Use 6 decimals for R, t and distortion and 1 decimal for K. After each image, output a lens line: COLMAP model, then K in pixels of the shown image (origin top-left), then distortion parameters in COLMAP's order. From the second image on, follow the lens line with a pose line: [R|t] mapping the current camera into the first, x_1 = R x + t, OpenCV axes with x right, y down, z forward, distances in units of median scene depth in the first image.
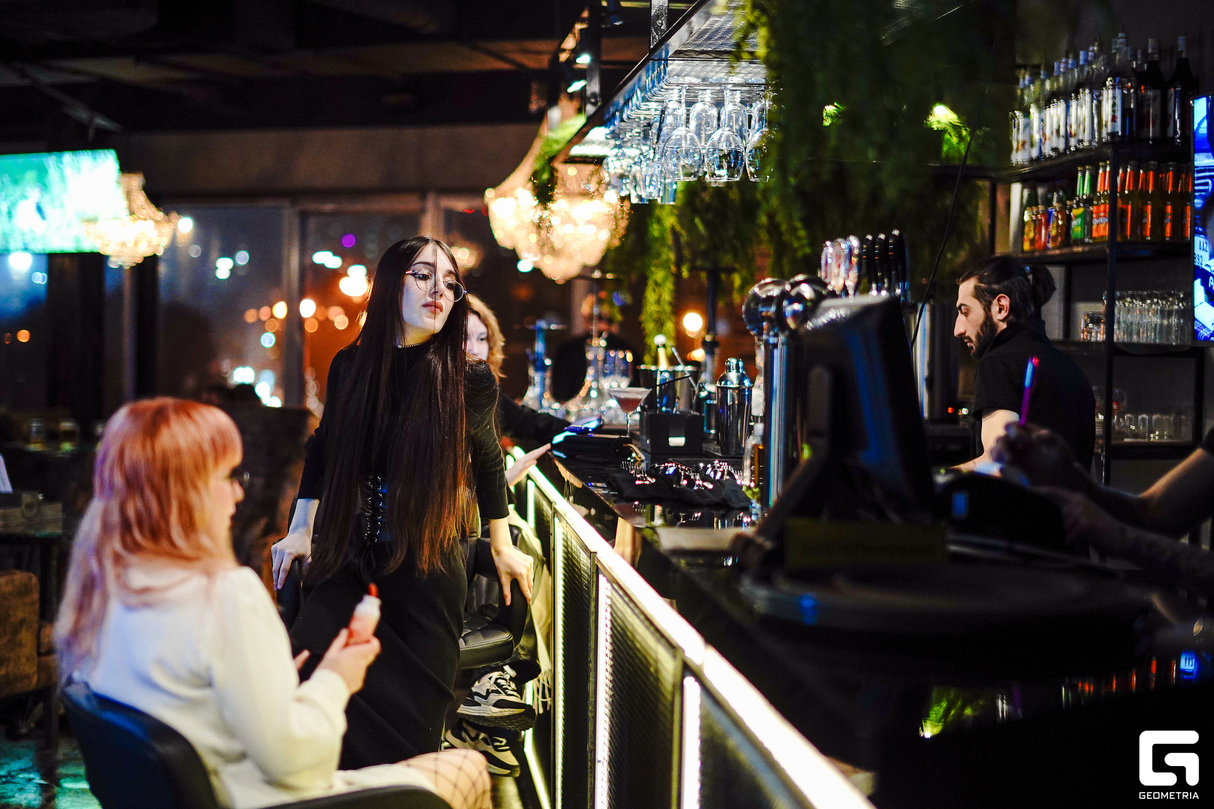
lens RADIAL K [[1709.7, 0, 607.0], [0, 1709.7, 404.5], [0, 0, 1]] dist [0.018007, 0.013403]
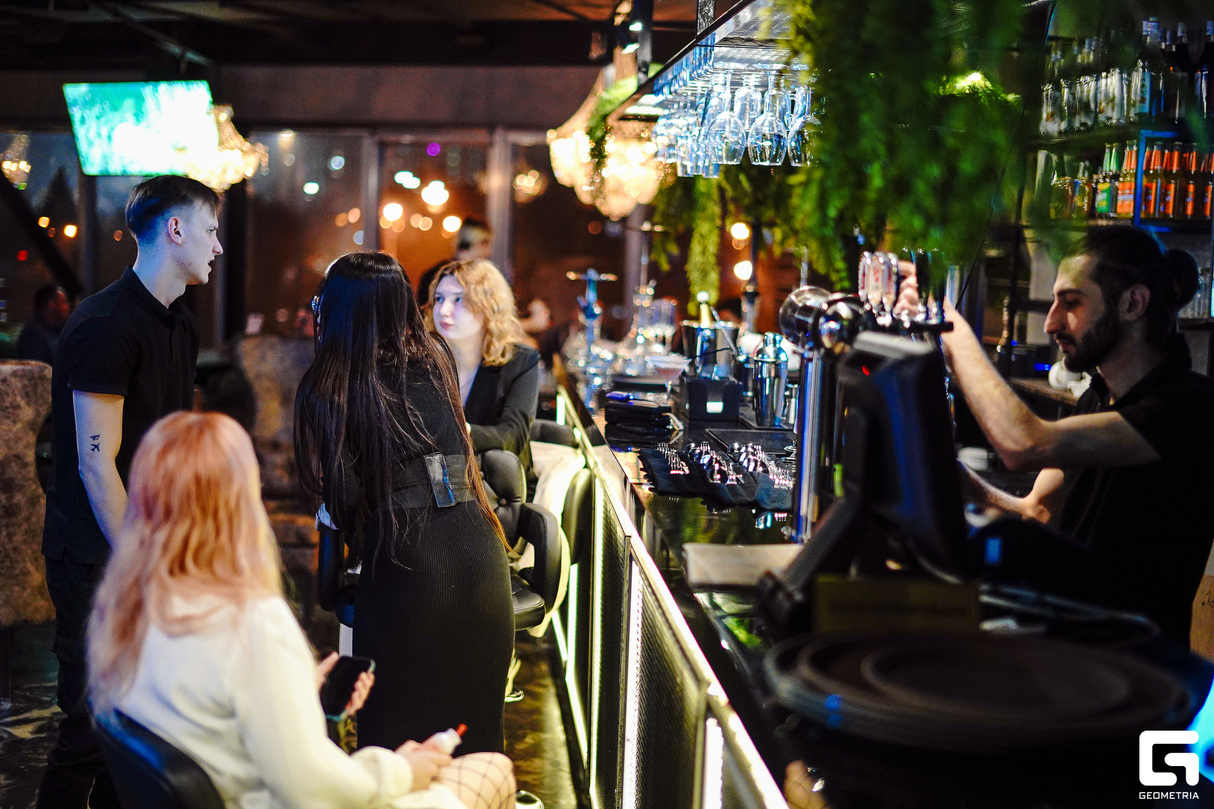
lens RADIAL K [[1785.8, 0, 634.2], [0, 1785.8, 542.8], [0, 0, 1]] dist [-0.000987, 0.095877]
pose [[0.999699, 0.024394, 0.002577, -0.010048], [-0.024488, 0.998589, 0.047130, 0.060351], [-0.001423, -0.047179, 0.998885, -0.103084]]
